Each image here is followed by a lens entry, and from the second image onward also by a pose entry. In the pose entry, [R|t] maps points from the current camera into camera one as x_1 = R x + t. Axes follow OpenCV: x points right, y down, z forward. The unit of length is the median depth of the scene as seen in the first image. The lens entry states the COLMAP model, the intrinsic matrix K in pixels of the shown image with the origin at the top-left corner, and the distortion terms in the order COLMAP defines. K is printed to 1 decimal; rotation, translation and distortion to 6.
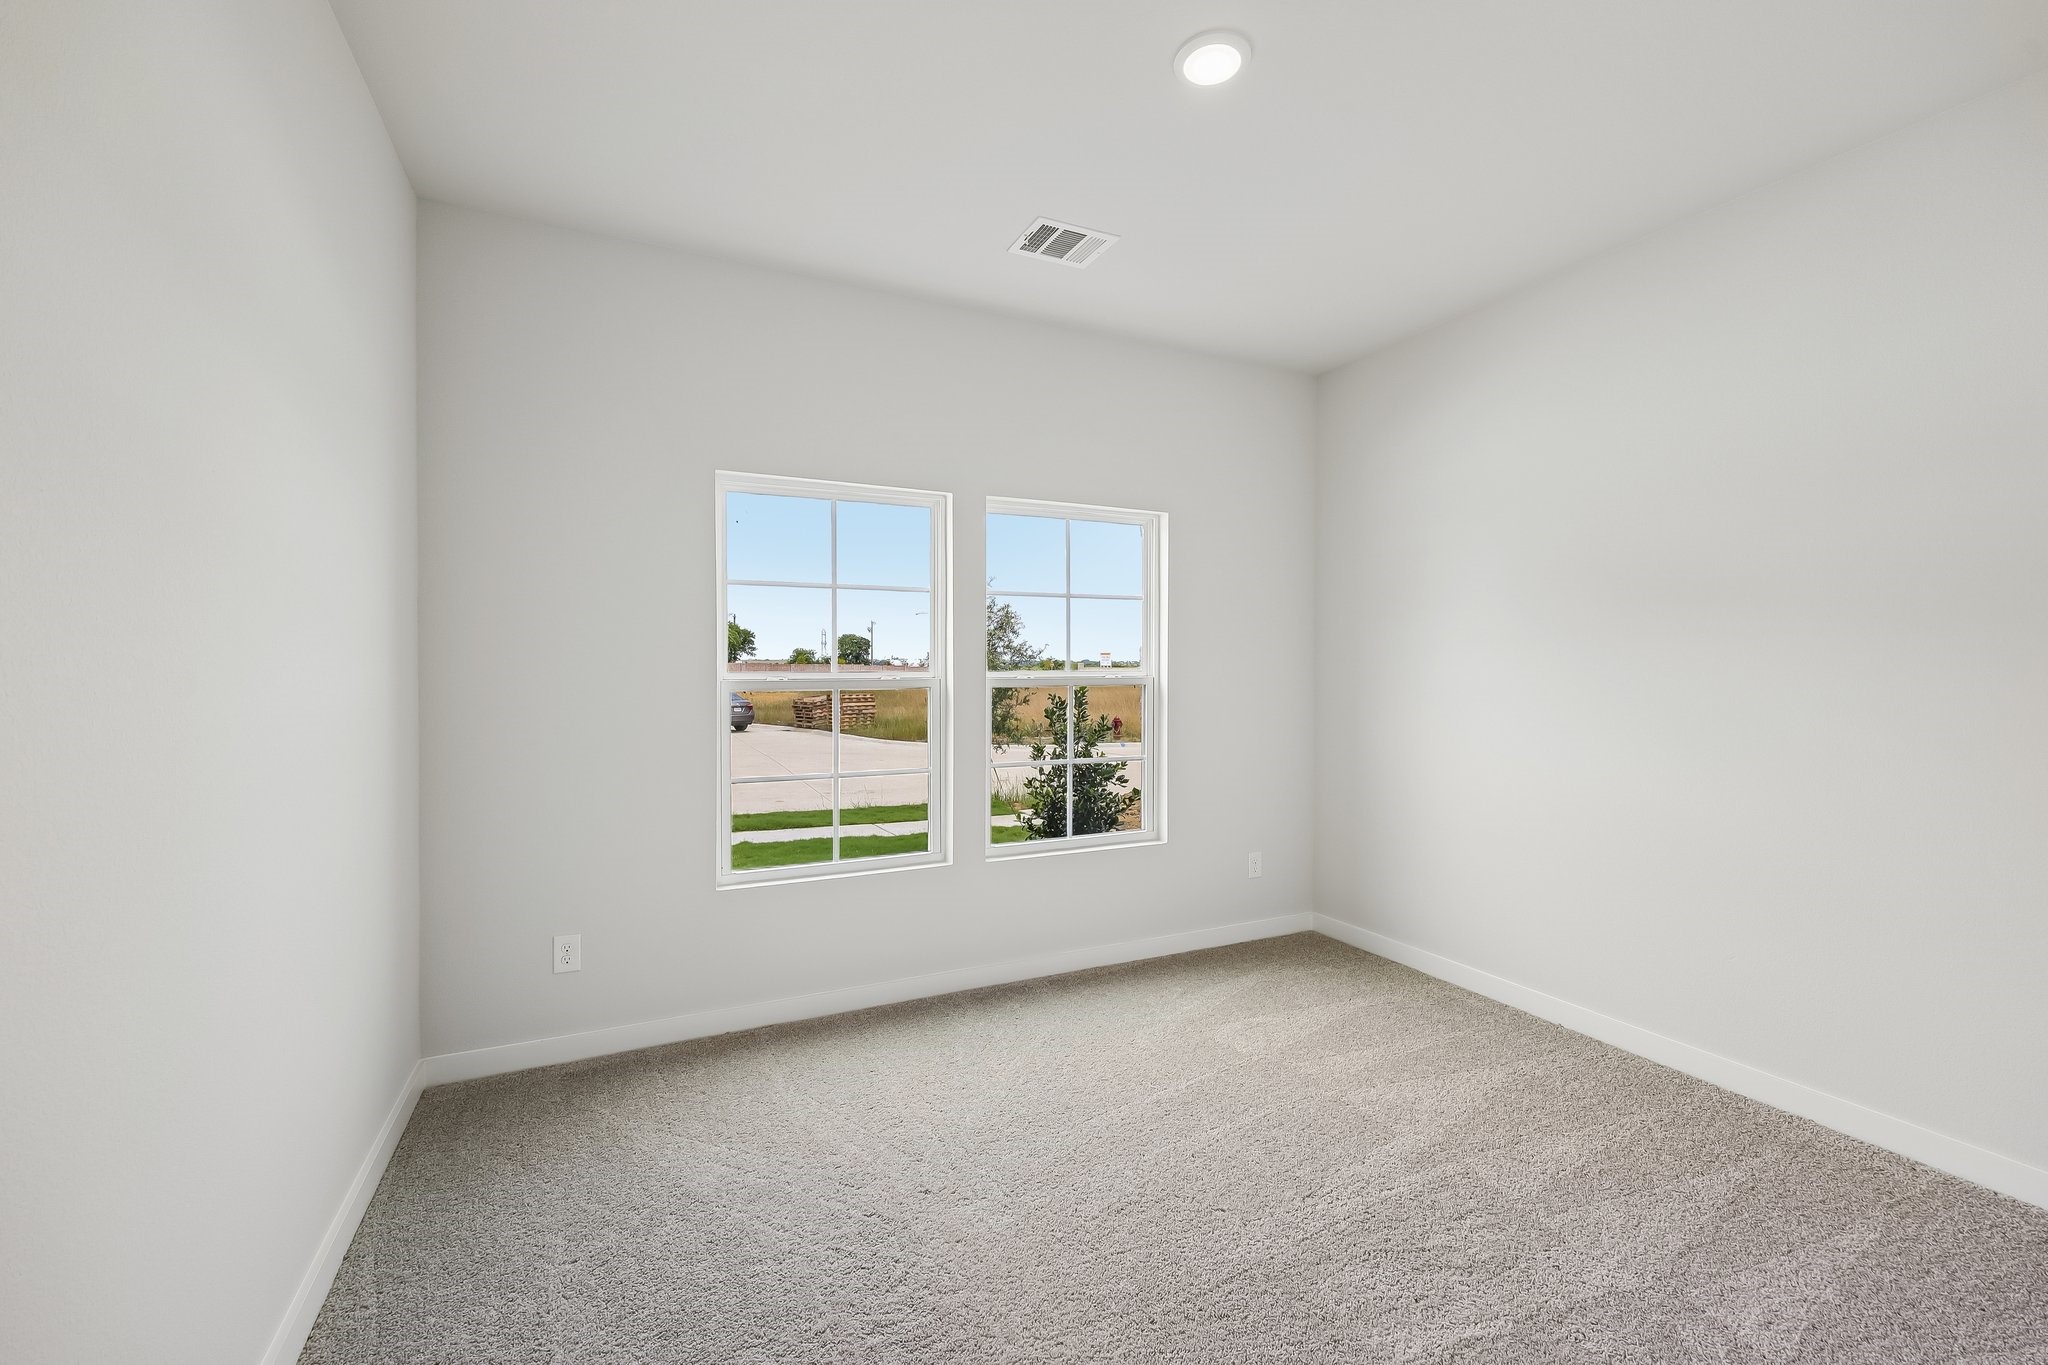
lens RADIAL K [[835.4, 0, 1030.0], [0, 835.4, 667.1], [0, 0, 1]] dist [-0.001233, -0.000117]
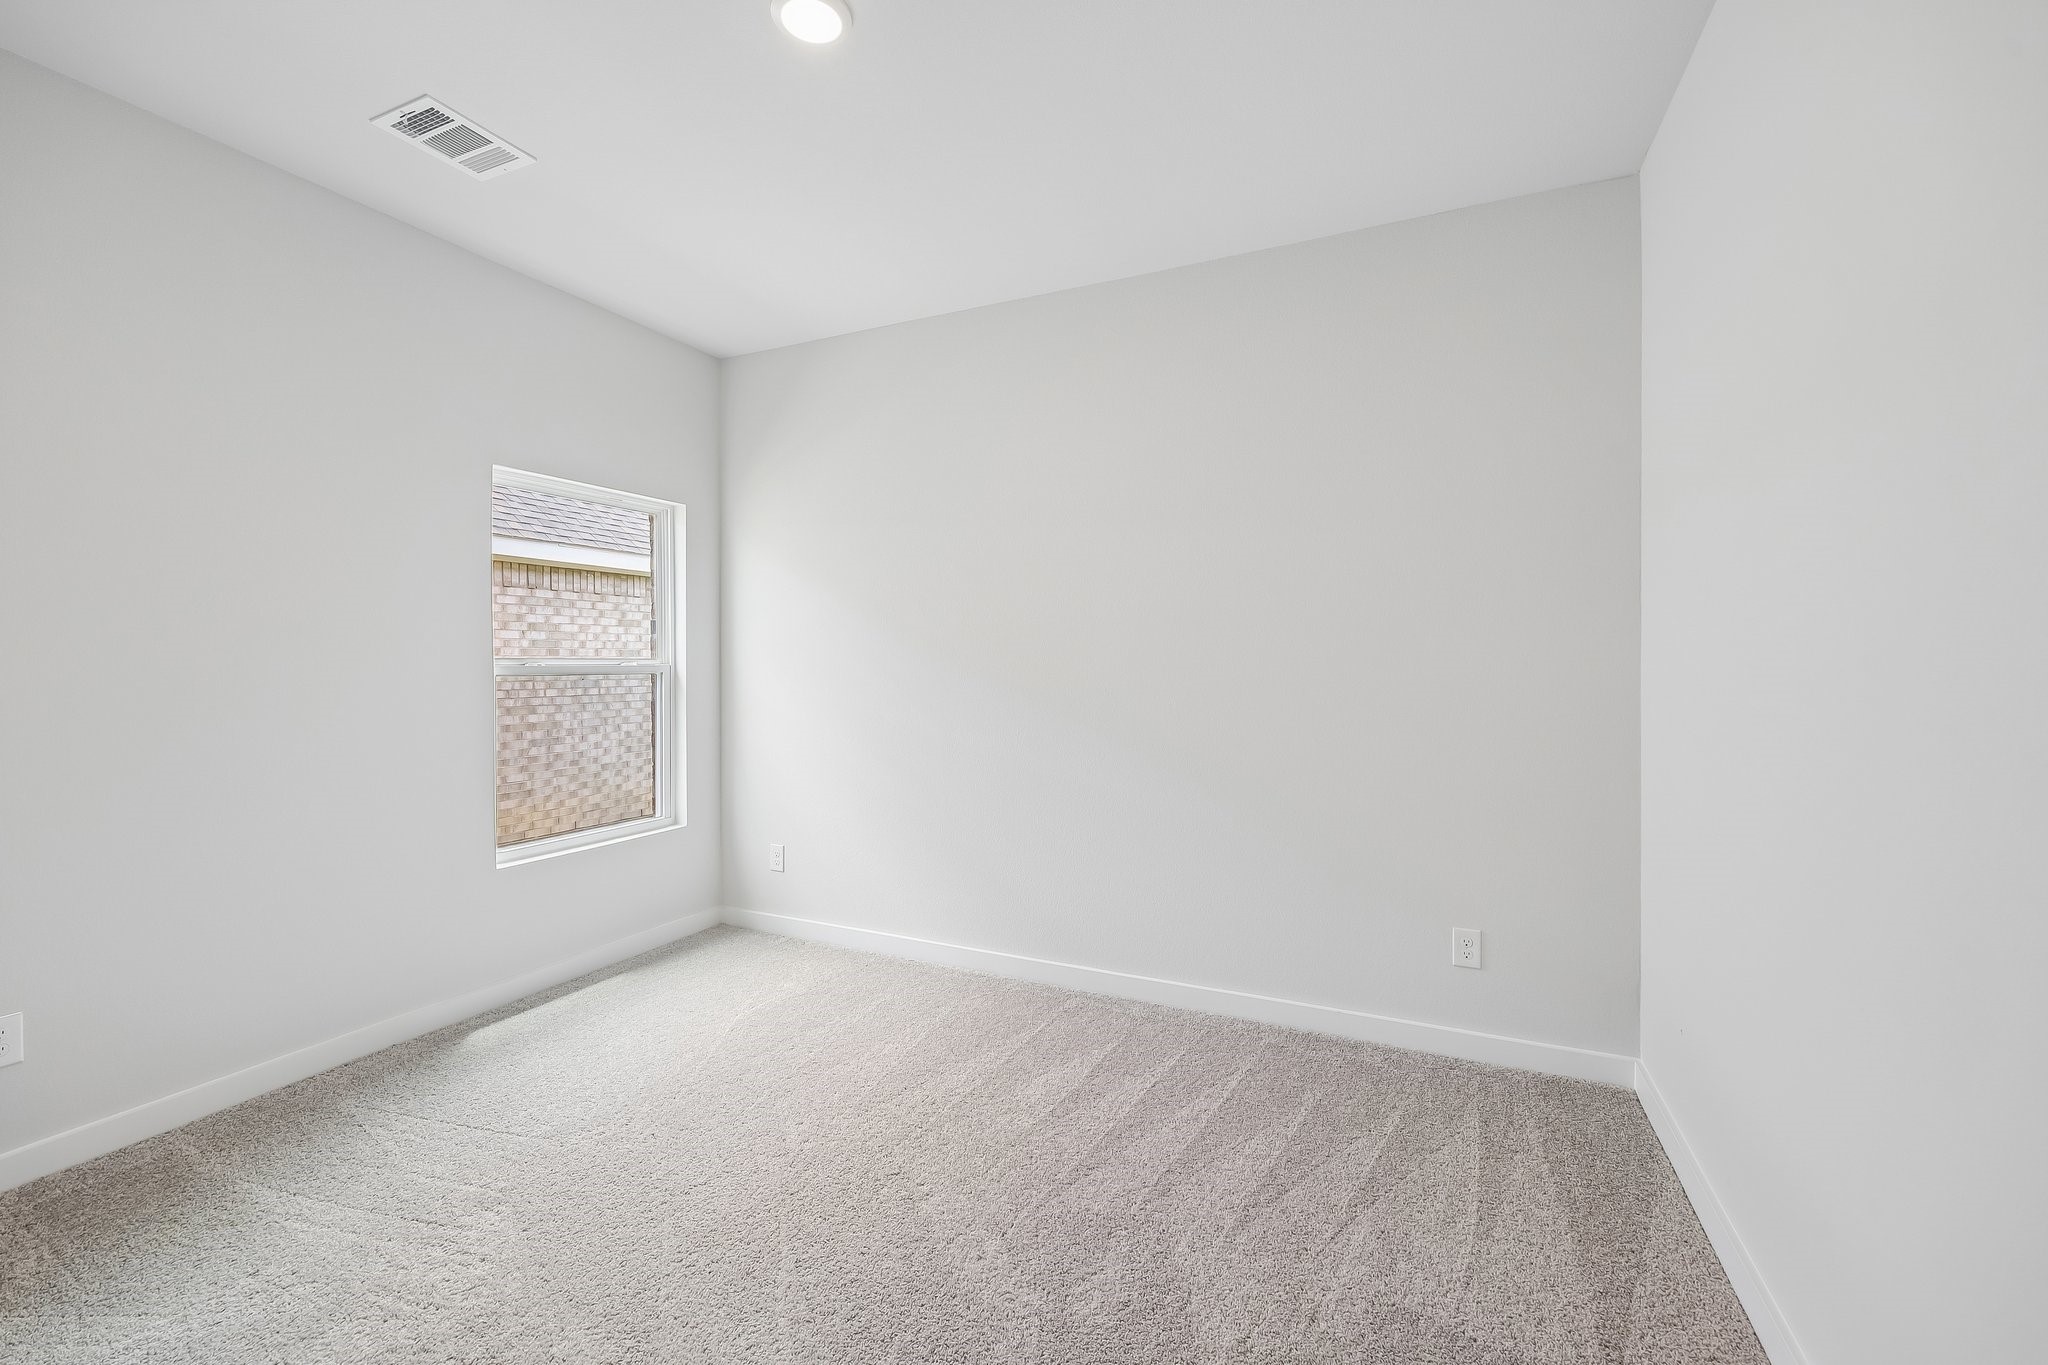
lens RADIAL K [[819.0, 0, 1080.9], [0, 819.0, 675.0], [0, 0, 1]] dist [0.000526, 0.000072]
pose [[0.741441, -0.004562, 0.671003, -0.147327], [-0.010046, 0.999789, 0.017899, -0.000047], [-0.670943, -0.020012, 0.741238, -0.071108]]
